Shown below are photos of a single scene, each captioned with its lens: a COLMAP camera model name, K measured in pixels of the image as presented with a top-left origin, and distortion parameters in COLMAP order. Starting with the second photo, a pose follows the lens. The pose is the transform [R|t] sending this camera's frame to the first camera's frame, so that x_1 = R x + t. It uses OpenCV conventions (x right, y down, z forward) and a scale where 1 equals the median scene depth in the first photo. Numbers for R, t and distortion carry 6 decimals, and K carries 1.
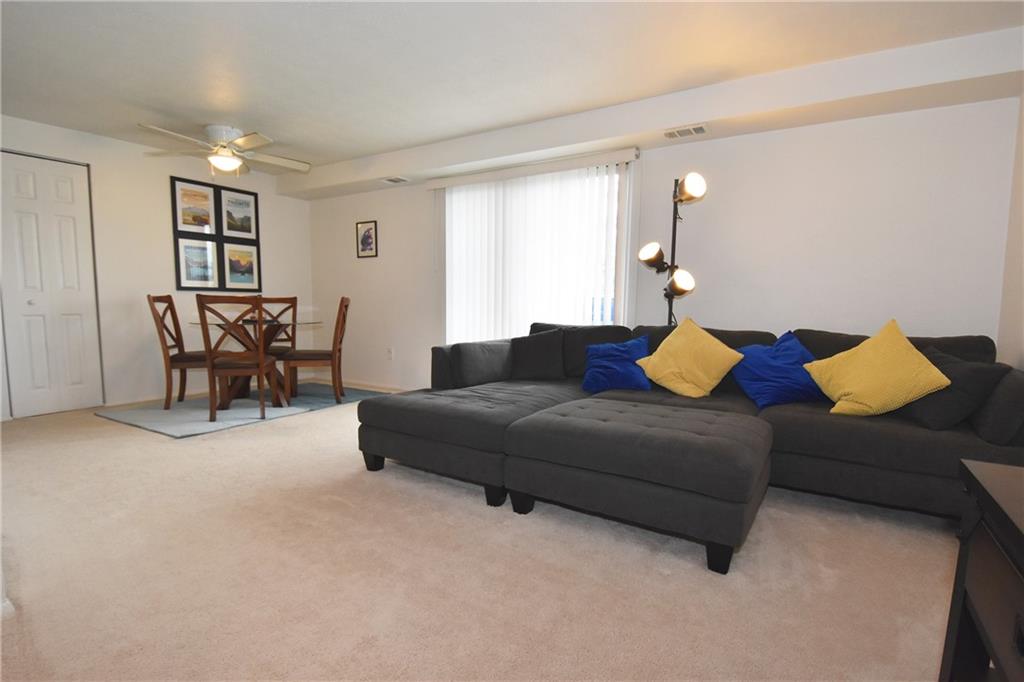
lens RADIAL K [[496.3, 0, 522.6], [0, 496.3, 359.1], [0, 0, 1]] dist [-0.020788, -0.003073]
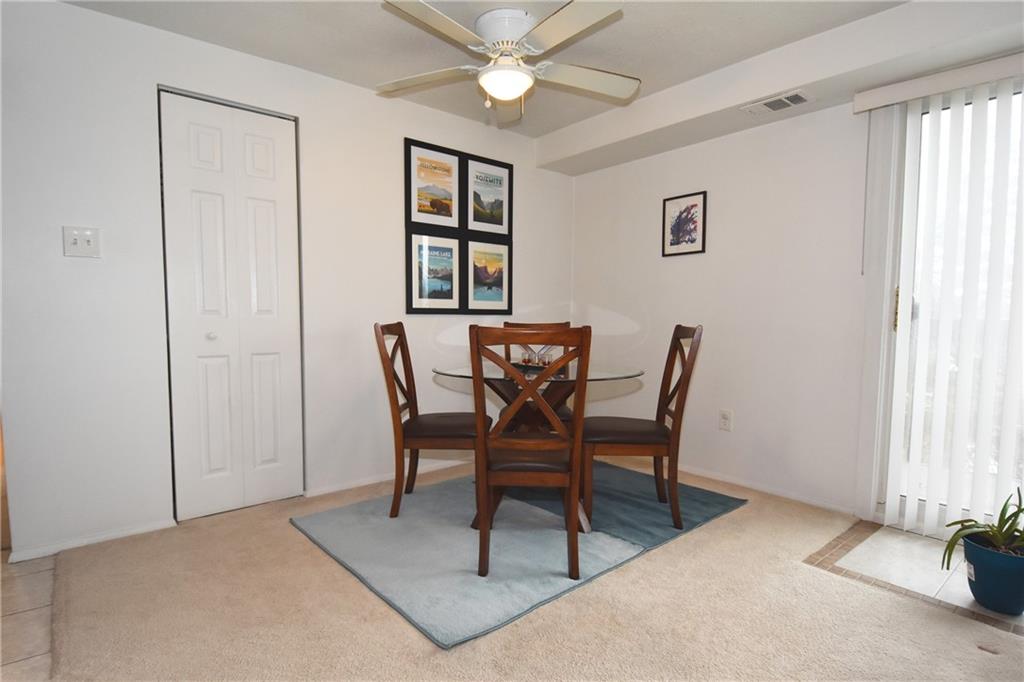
lens RADIAL K [[515.6, 0, 506.2], [0, 515.6, 350.4], [0, 0, 1]] dist [0.014060, 0.000466]
pose [[0.942568, 0.014653, -0.333694, -0.339481], [-0.030781, 0.998597, -0.043095, -0.064218], [0.332594, 0.050891, 0.941696, 0.389036]]
